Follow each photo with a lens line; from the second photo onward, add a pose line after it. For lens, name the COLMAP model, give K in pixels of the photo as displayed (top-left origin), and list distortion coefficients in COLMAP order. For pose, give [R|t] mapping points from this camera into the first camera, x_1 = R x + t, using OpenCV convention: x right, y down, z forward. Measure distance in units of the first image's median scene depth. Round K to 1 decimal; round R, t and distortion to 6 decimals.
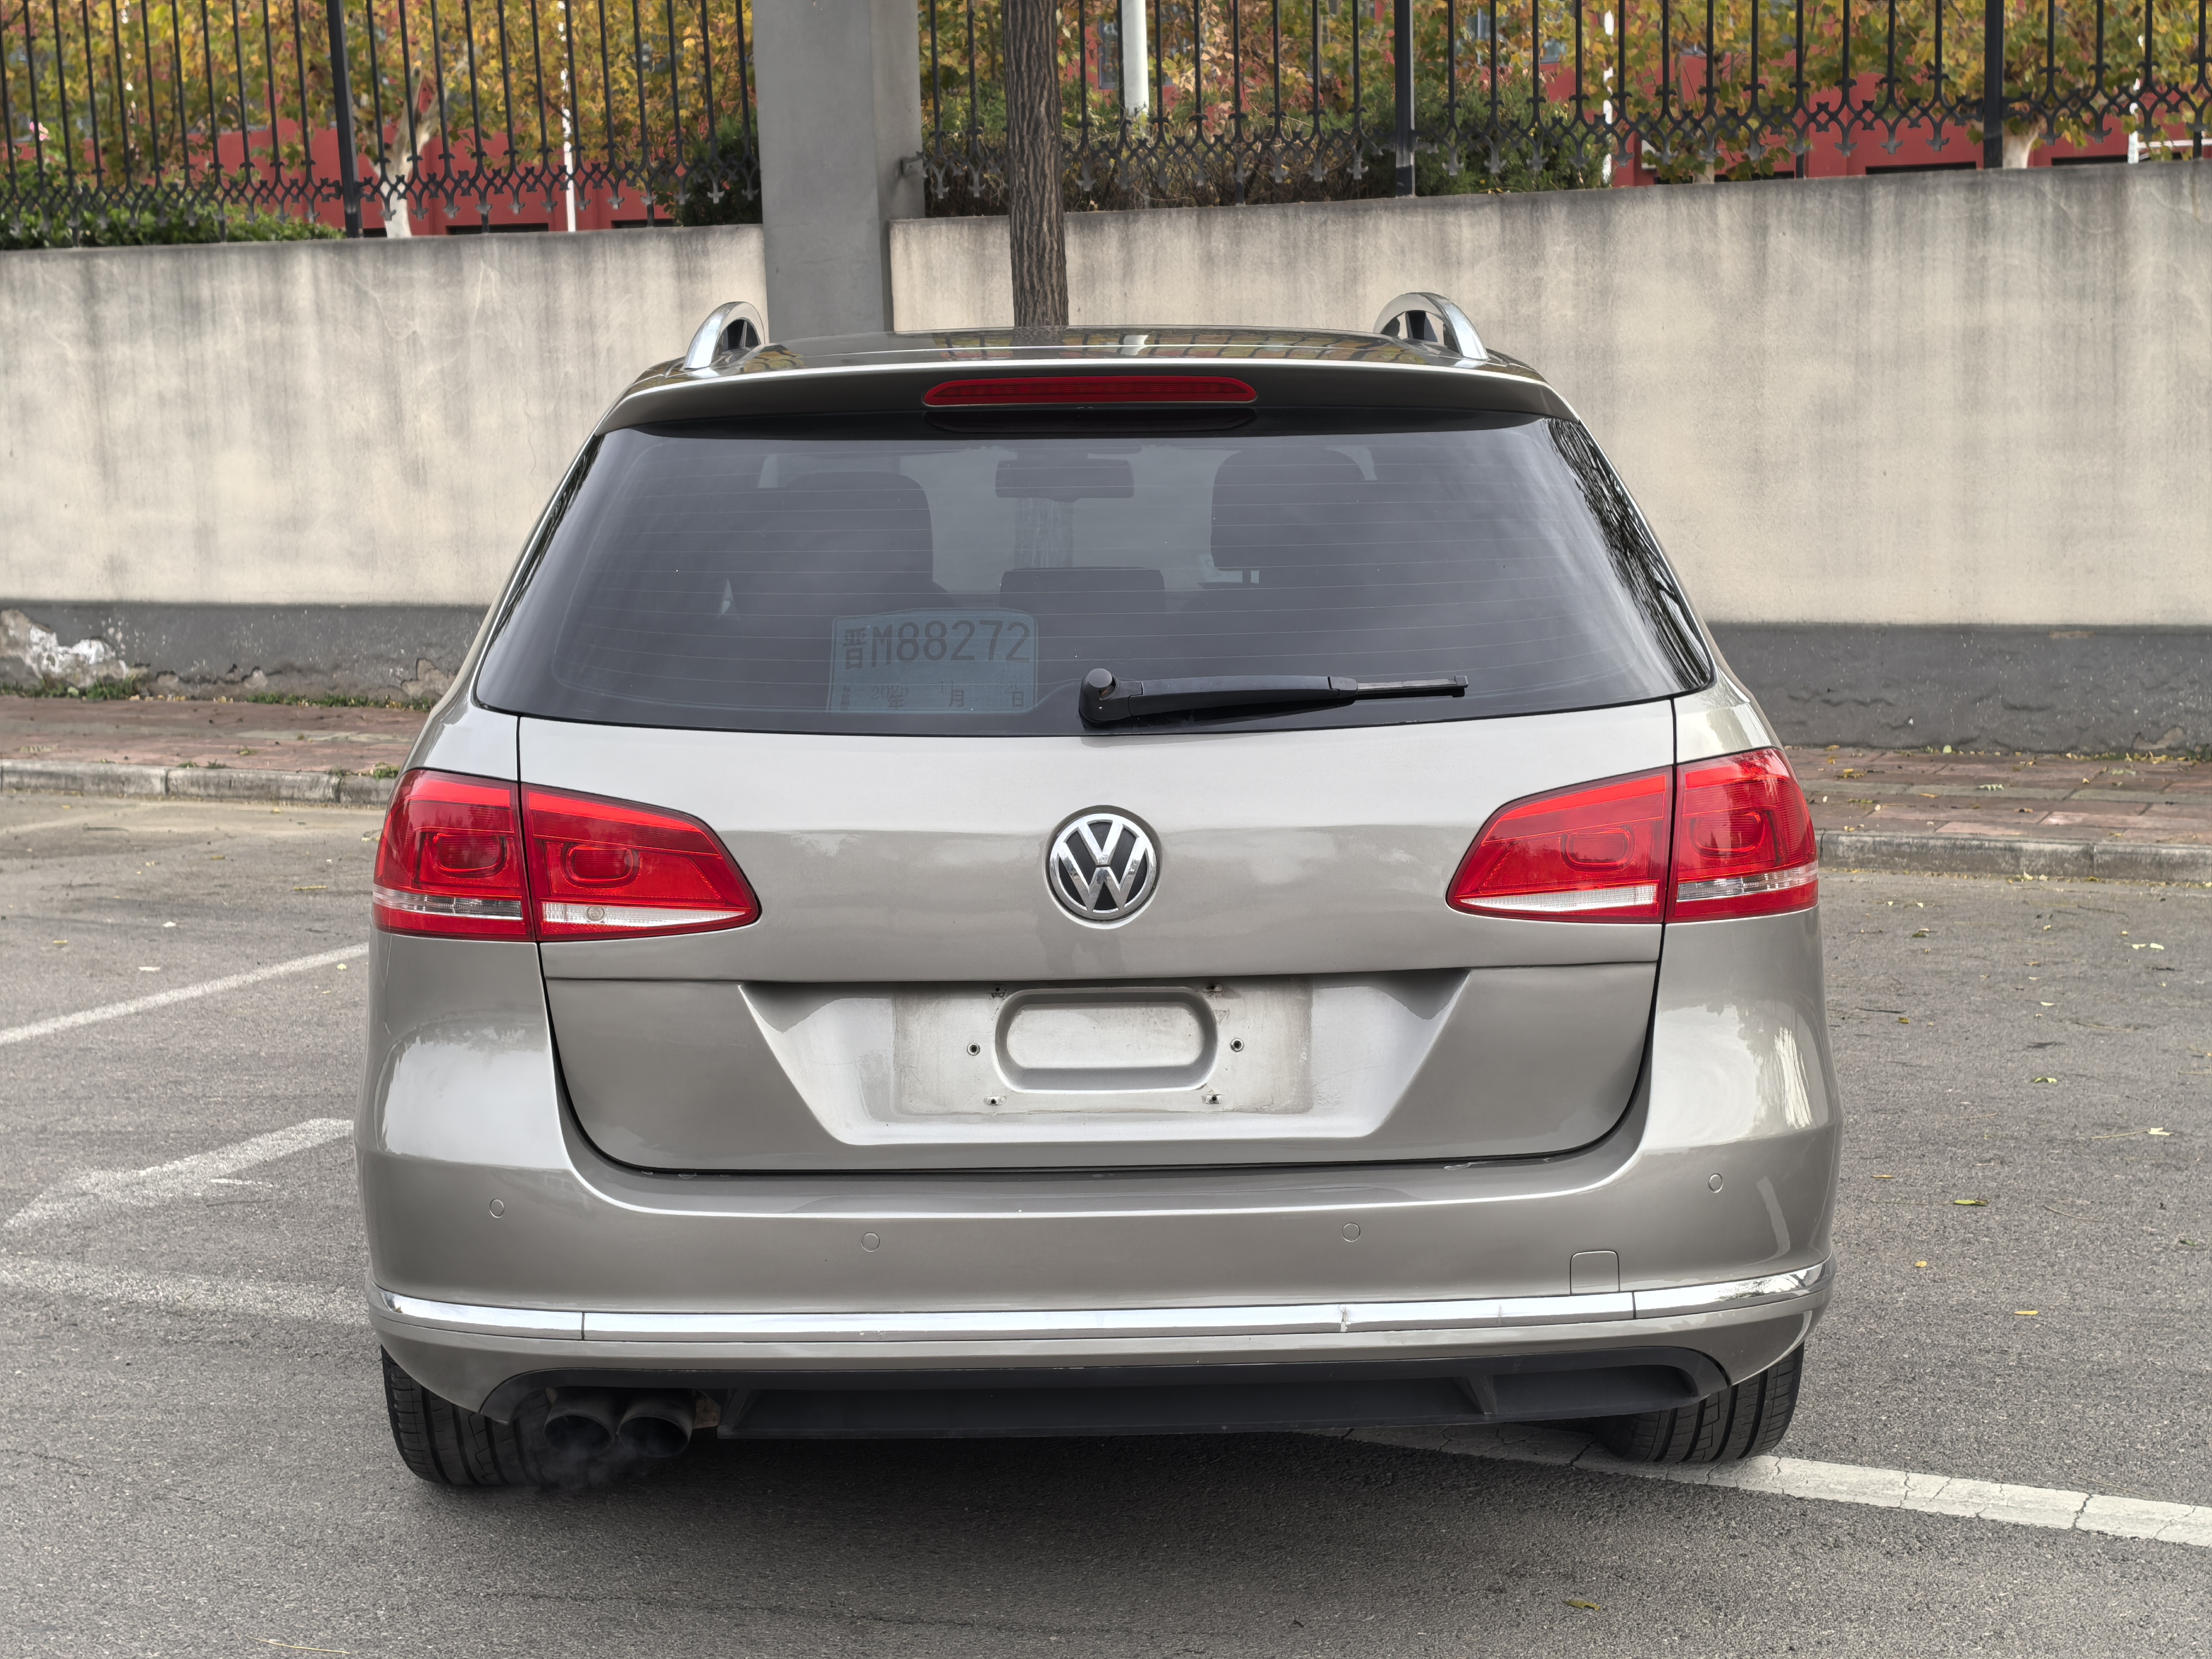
lens RADIAL K [[3568.6, 0, 1248.3], [0, 3568.6, 739.9], [0, 0, 1]] dist [0.123952, 0.000000]
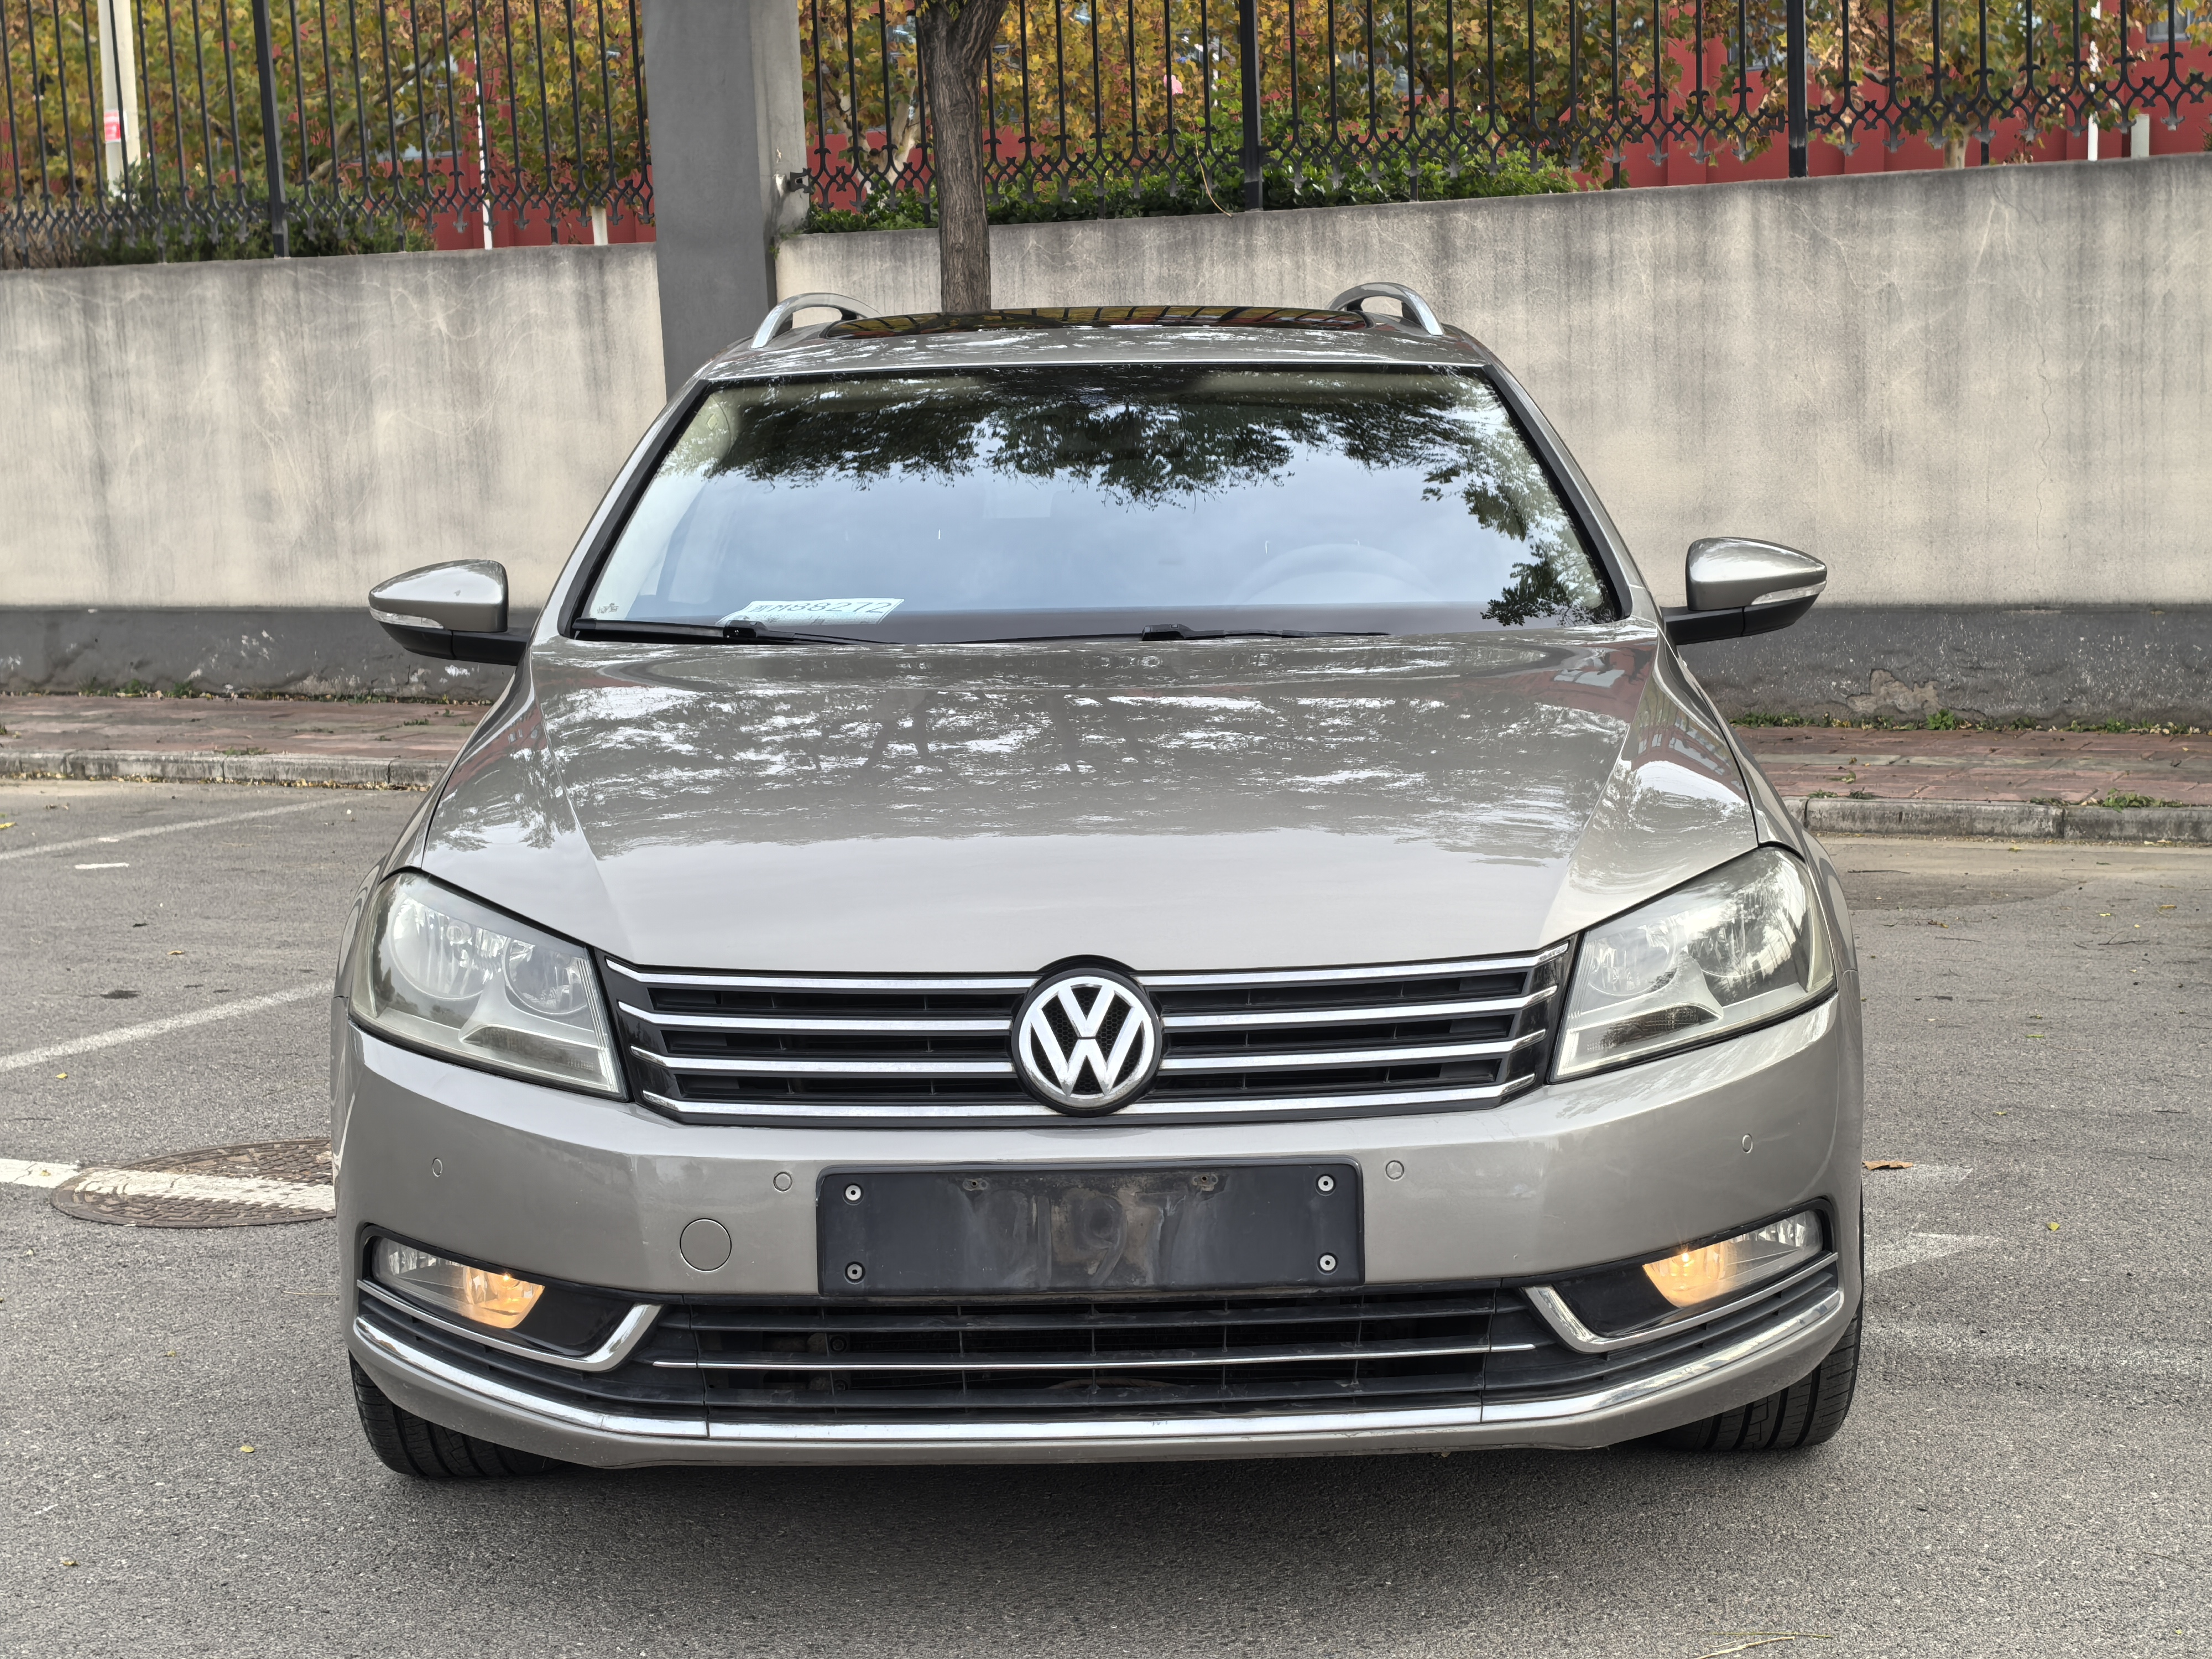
lens RADIAL K [[3610.5, 0, 1101.5], [0, 3610.5, 816.5], [0, 0, 1]] dist [0.095077, 0.000000]
pose [[0.999820, -0.011538, -0.015056, -0.402584], [0.011754, 0.999828, 0.014325, -0.001912], [0.014888, -0.014499, 0.999784, 0.134337]]
